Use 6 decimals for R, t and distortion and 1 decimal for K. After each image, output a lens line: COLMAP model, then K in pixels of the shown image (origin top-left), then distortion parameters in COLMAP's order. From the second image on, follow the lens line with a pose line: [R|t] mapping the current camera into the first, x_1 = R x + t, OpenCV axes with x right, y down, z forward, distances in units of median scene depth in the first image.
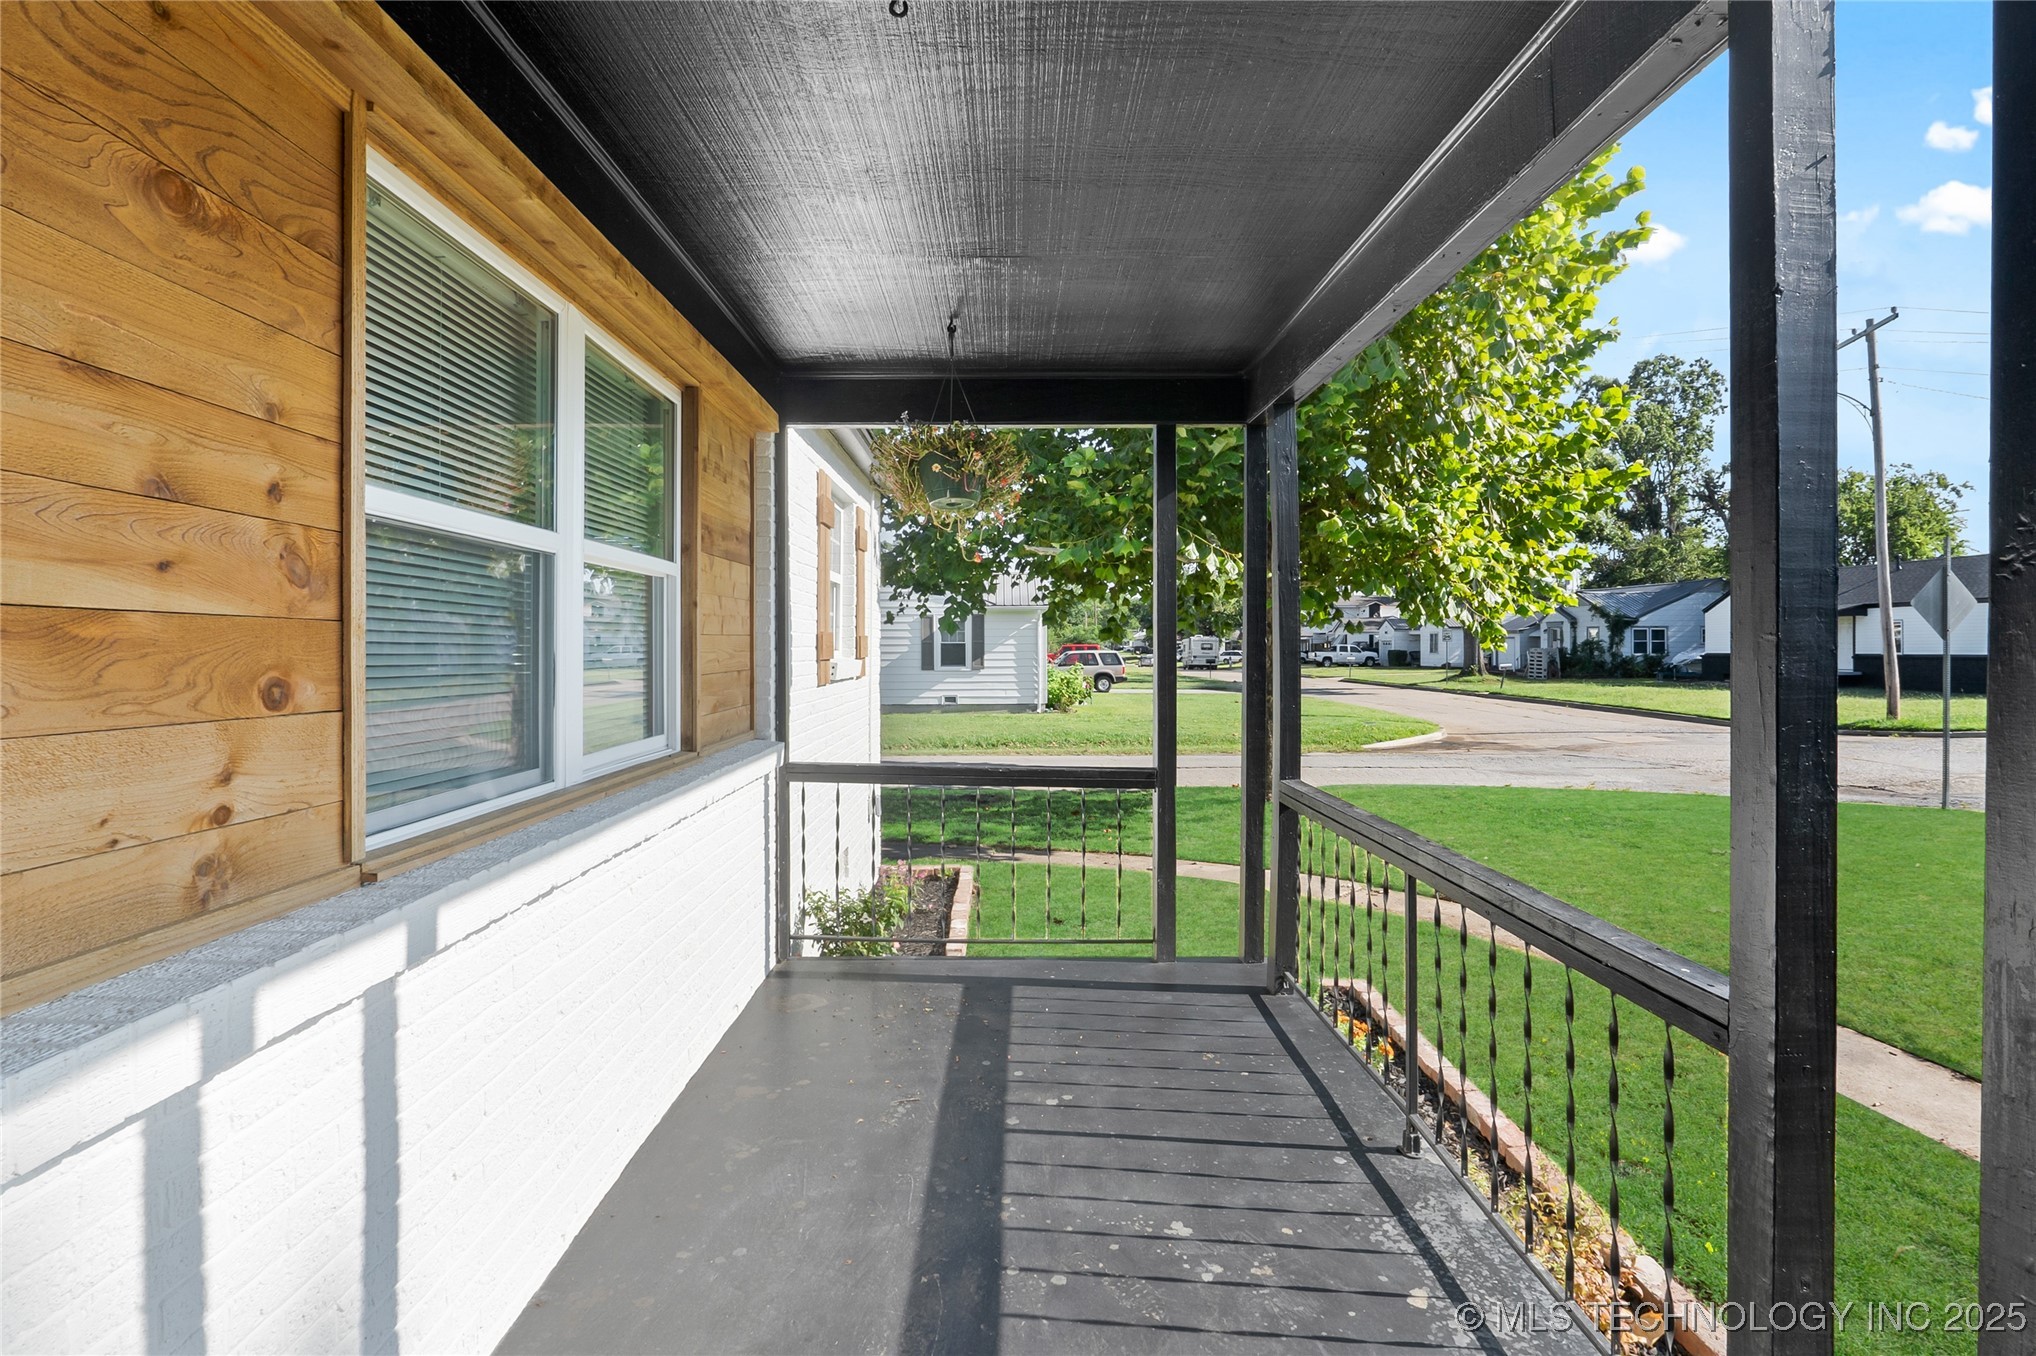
lens RADIAL K [[927.8, 0, 1016.9], [0, 927.8, 654.1], [0, 0, 1]] dist [0.000791, 0.000107]
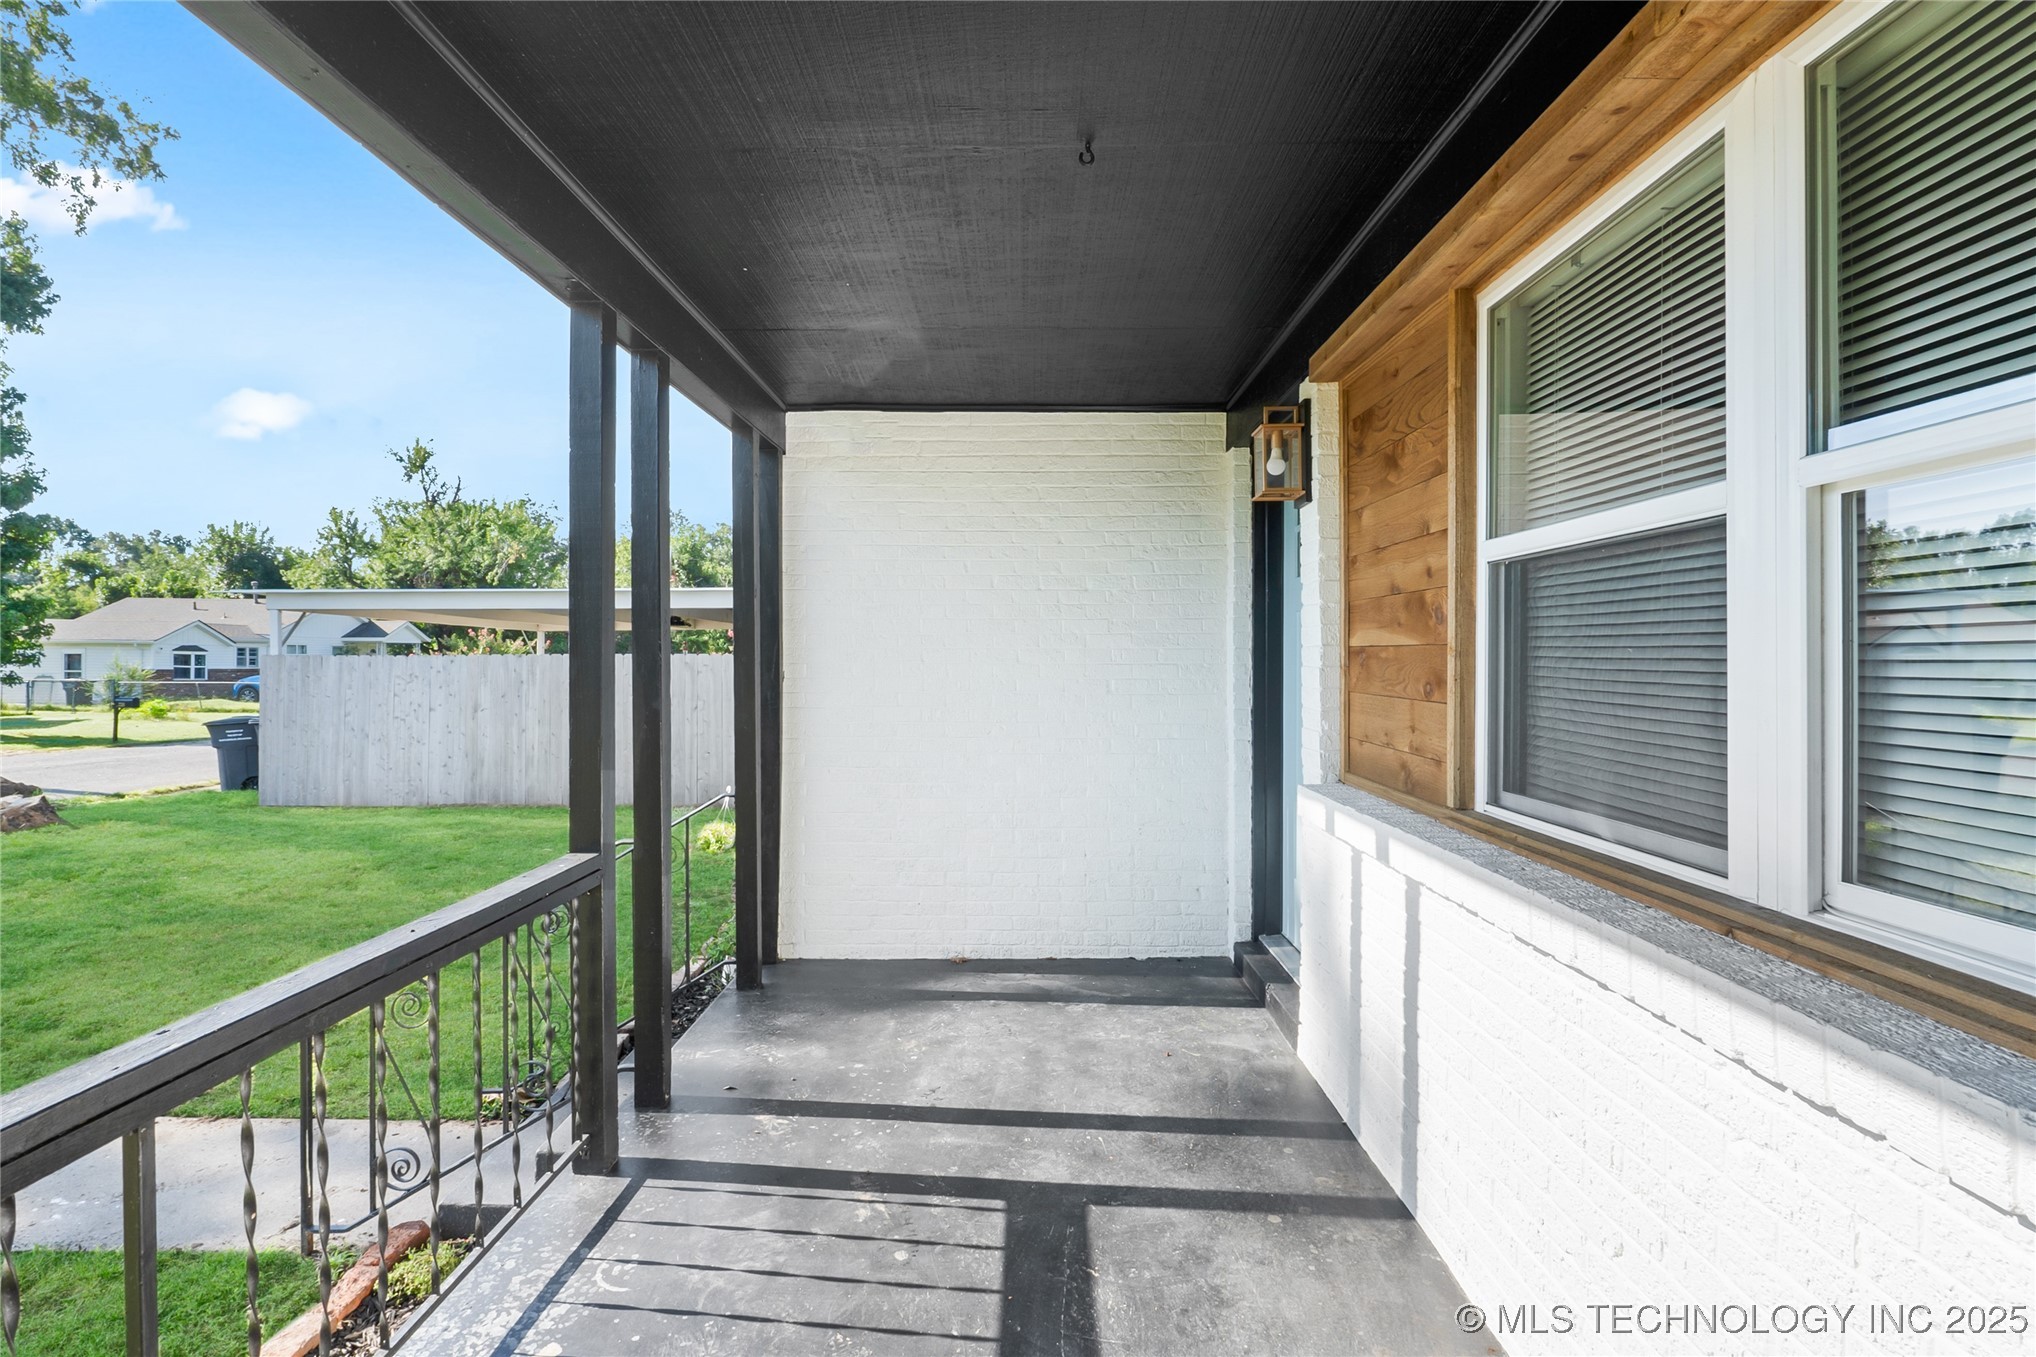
lens RADIAL K [[968.9, 0, 1018.0], [0, 968.9, 678.5], [0, 0, 1]] dist [-0.000179, -0.000031]
pose [[-0.999824, -0.002766, 0.018543, -0.041192], [-0.002318, 0.999707, 0.024104, -0.014237], [-0.018605, 0.024057, -0.999537, 1.914494]]
